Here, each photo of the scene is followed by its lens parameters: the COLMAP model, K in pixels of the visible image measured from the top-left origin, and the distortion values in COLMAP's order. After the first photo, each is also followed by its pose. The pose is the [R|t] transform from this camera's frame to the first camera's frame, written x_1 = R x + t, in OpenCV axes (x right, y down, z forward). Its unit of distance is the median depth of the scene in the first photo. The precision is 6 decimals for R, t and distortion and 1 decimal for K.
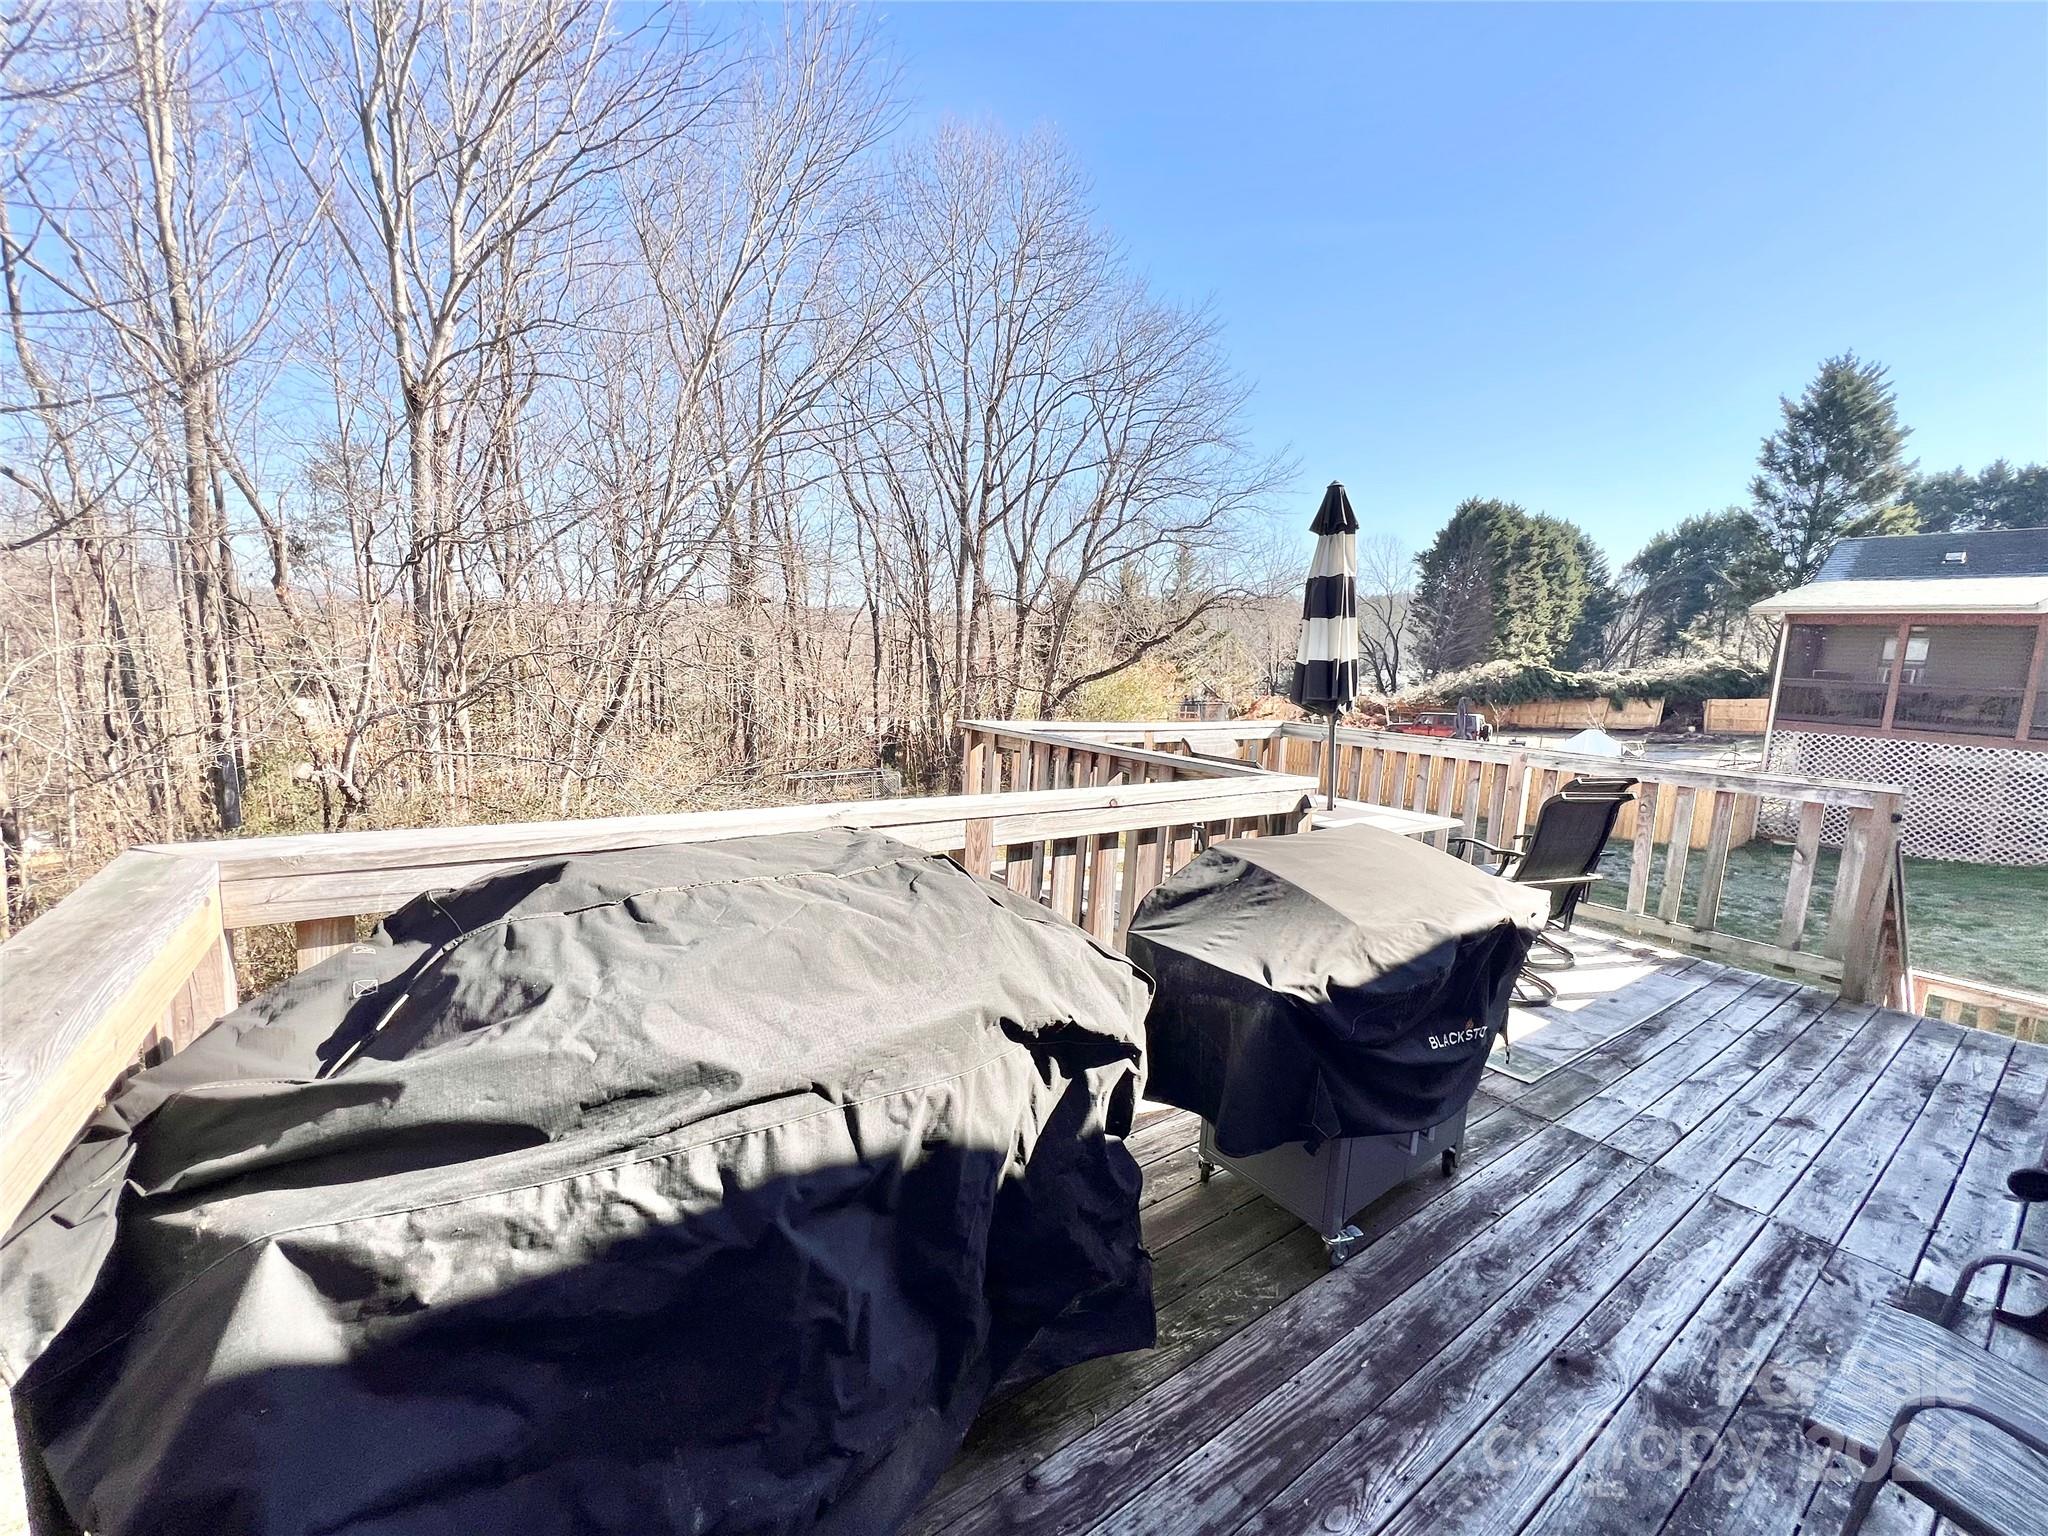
lens RADIAL K [[819.9, 0, 1028.1], [0, 819.9, 777.9], [0, 0, 1]] dist [-0.002709, 0.000218]
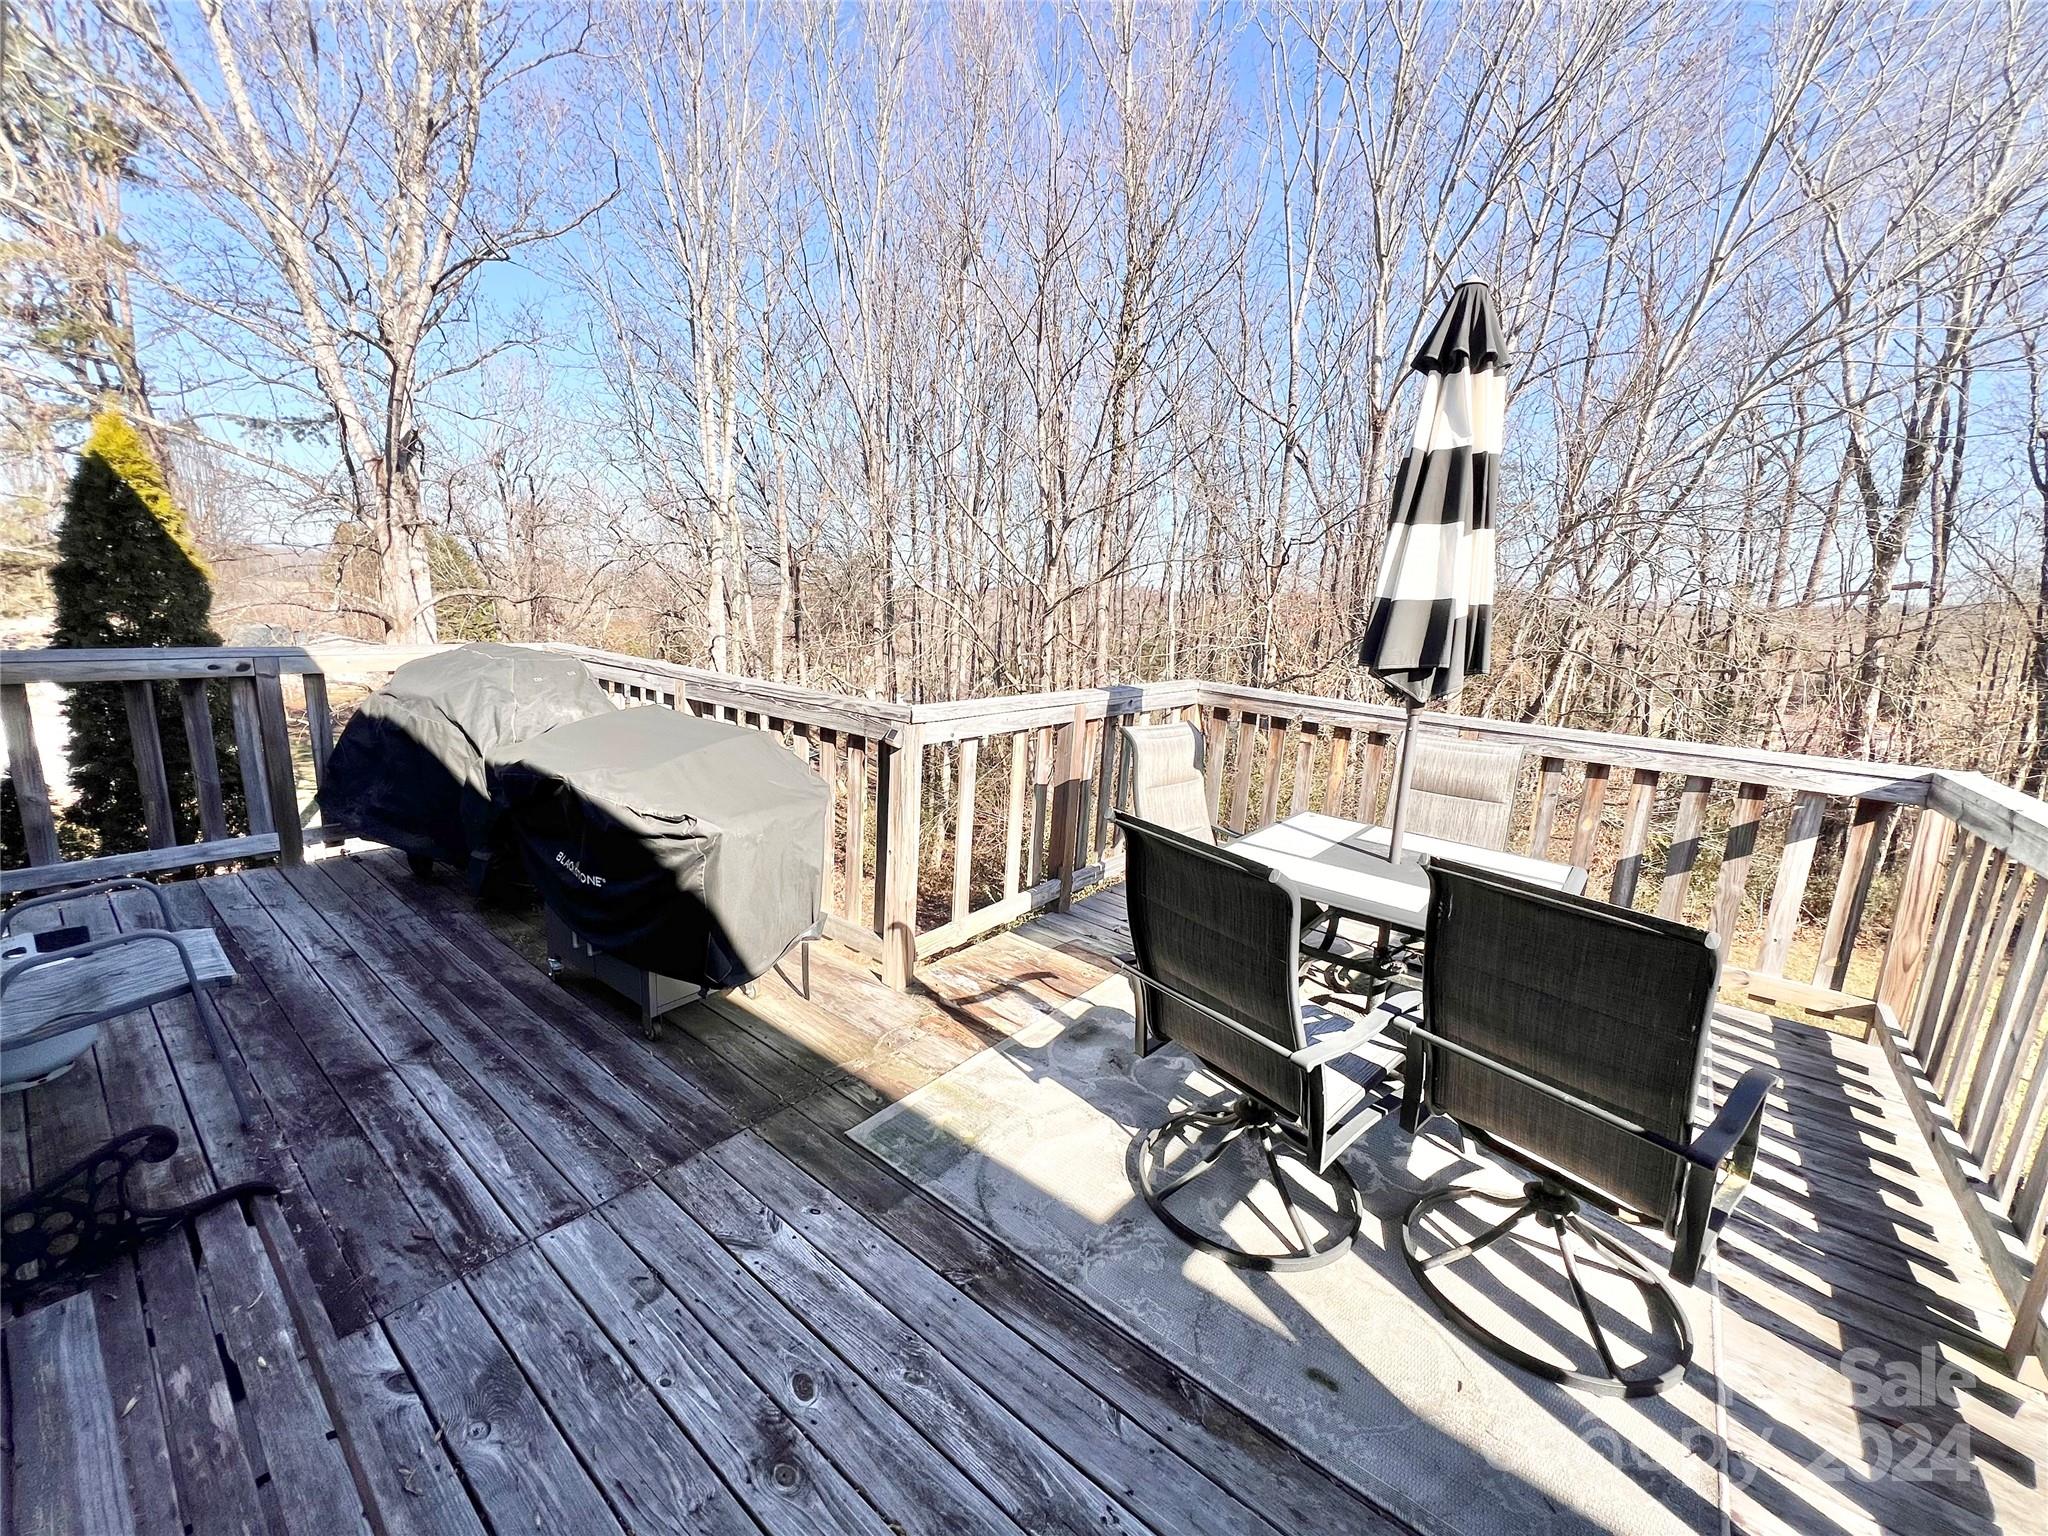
lens RADIAL K [[819.9, 0, 1027.9], [0, 819.9, 761.7], [0, 0, 1]] dist [-0.002709, 0.000218]
pose [[0.274650, 0.156520, -0.948720, 1.699819], [-0.179245, 0.977702, 0.109411, -0.097071], [0.944690, 0.140003, 0.296581, 1.136823]]
